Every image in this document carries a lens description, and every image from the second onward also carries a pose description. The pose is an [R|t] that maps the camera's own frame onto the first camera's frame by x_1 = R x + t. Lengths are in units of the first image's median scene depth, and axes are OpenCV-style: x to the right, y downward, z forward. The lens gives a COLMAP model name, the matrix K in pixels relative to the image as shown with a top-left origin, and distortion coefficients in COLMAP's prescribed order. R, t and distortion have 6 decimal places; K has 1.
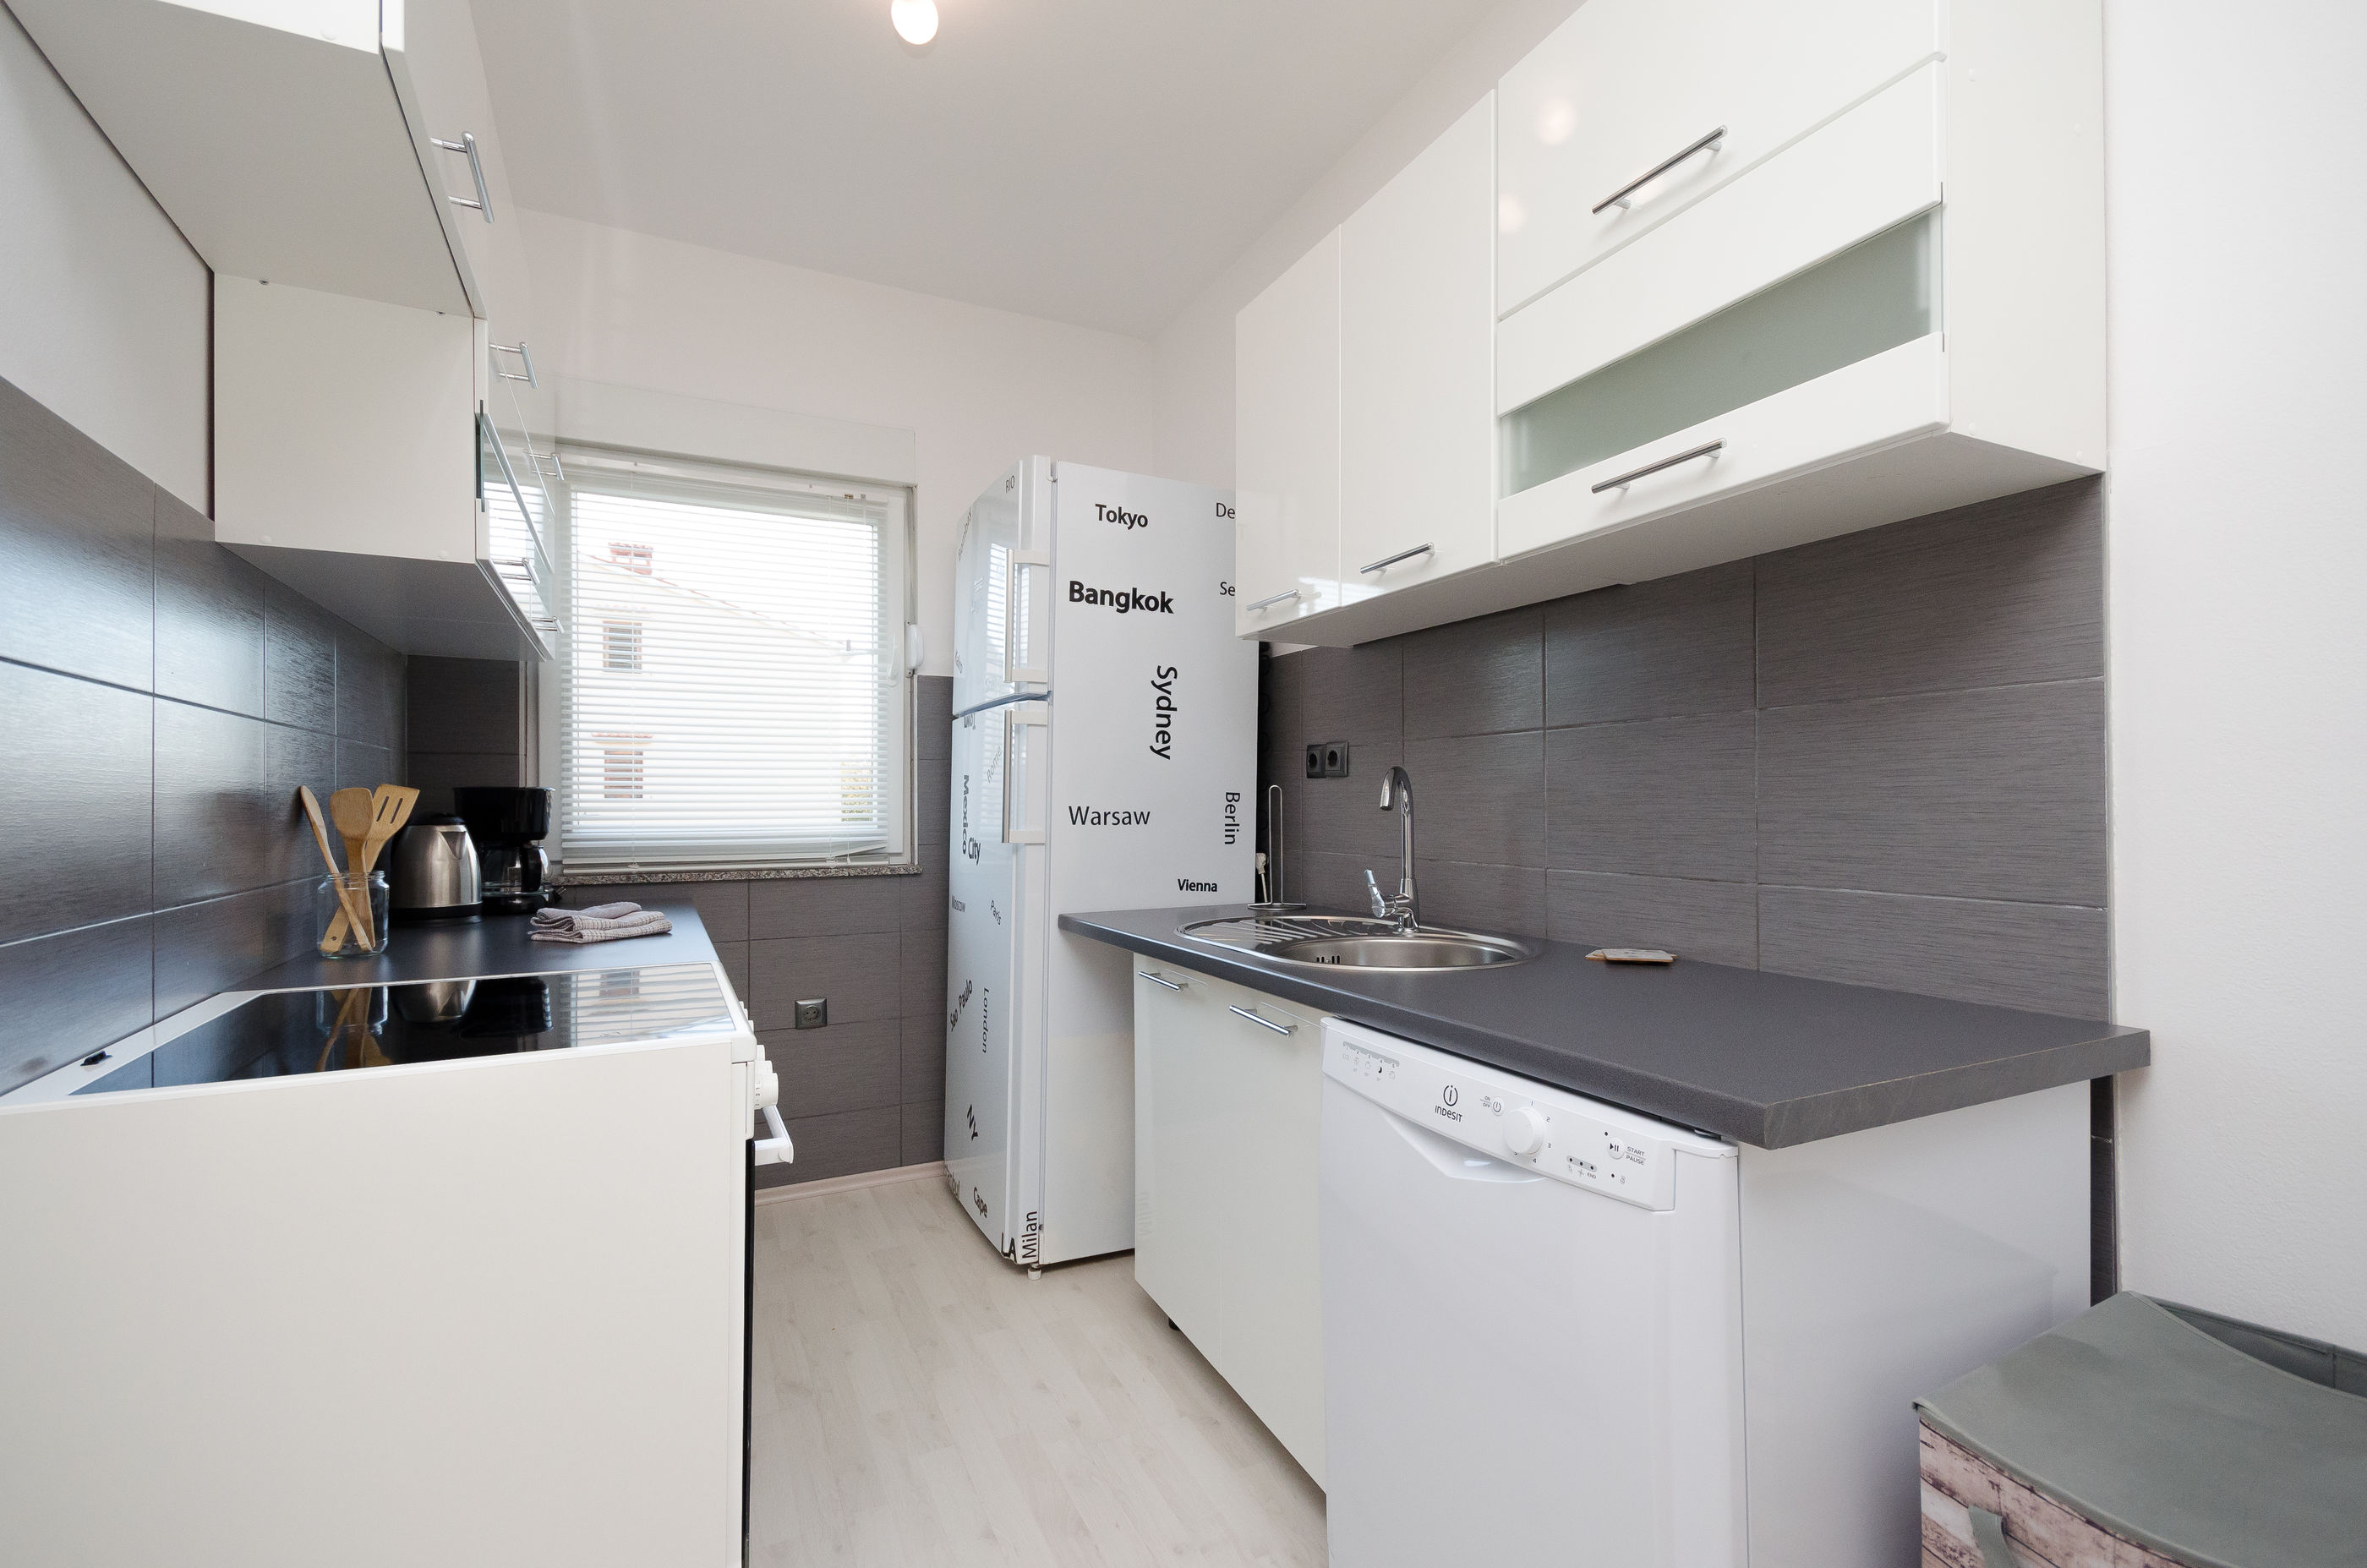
lens RADIAL K [[1042.9, 0, 1178.0], [0, 1042.9, 789.6], [0, 0, 1]] dist [0.017008, -0.000285]
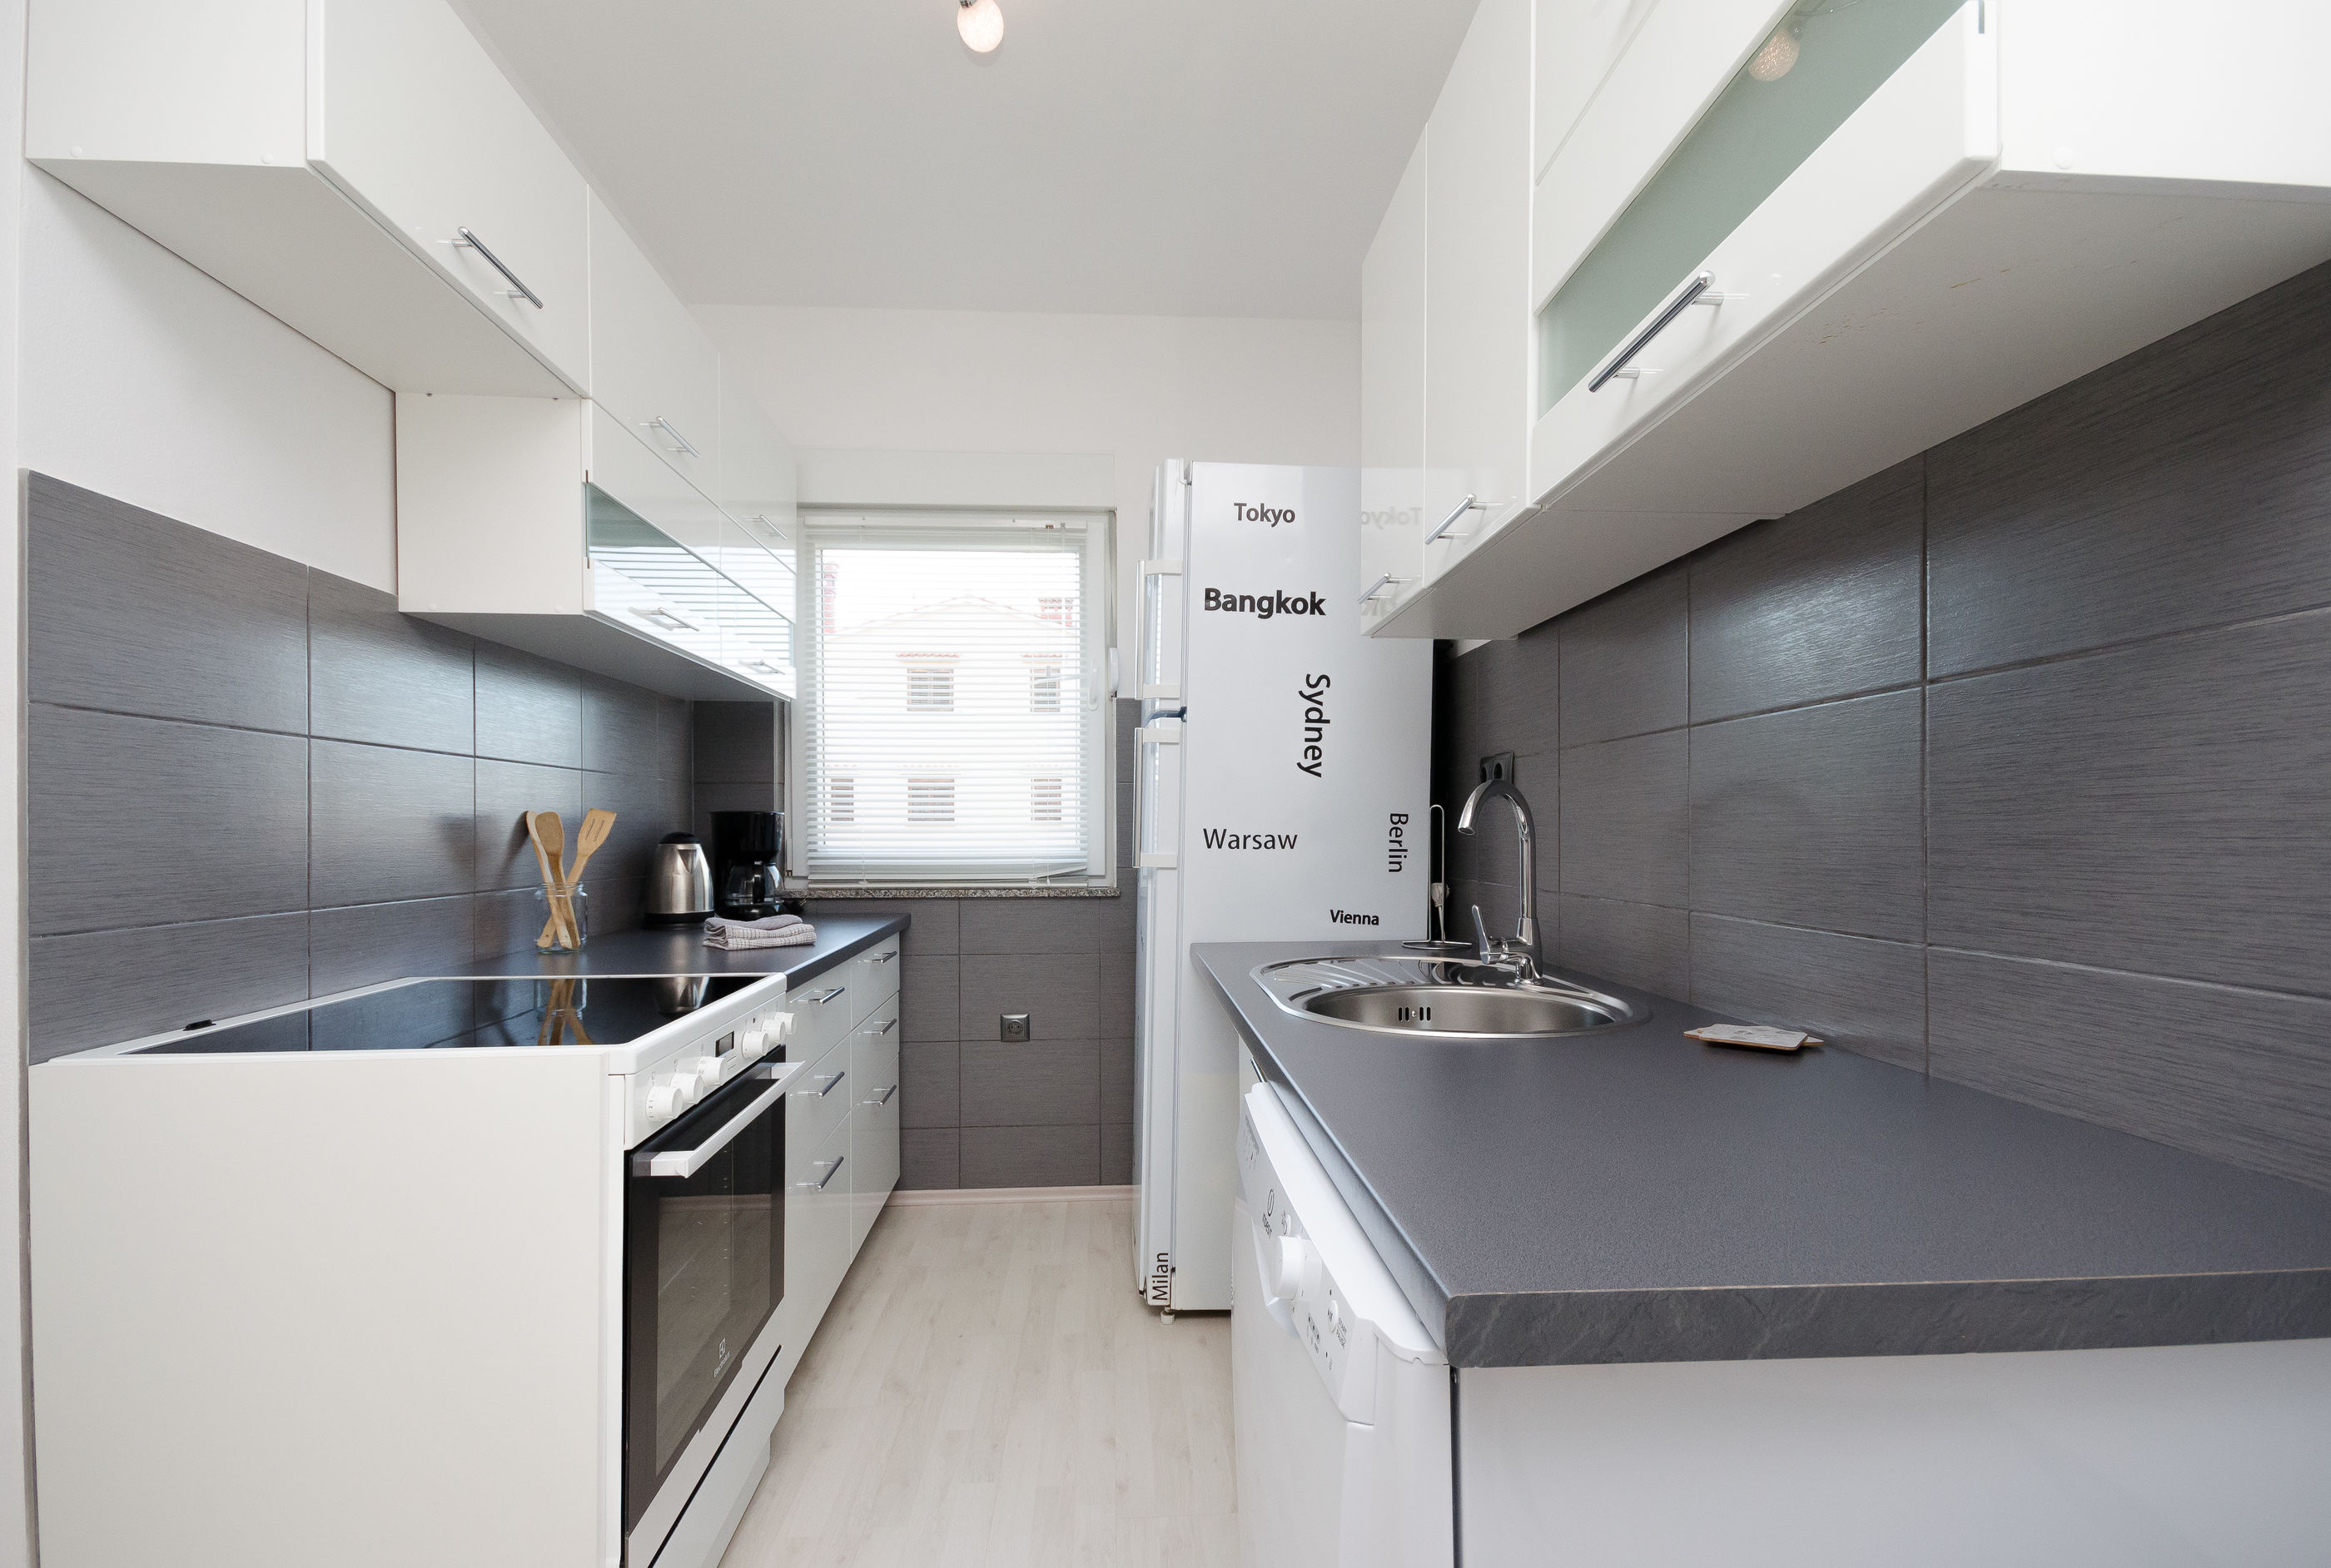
lens RADIAL K [[1037.2, 0, 1170.8], [0, 1037.2, 822.5], [0, 0, 1]] dist [0.013933, -0.000907]
pose [[0.923569, -0.000839, -0.383430, 0.227128], [0.003826, 0.999968, 0.007028, 0.003652], [0.383412, -0.007958, 0.923543, 0.126432]]
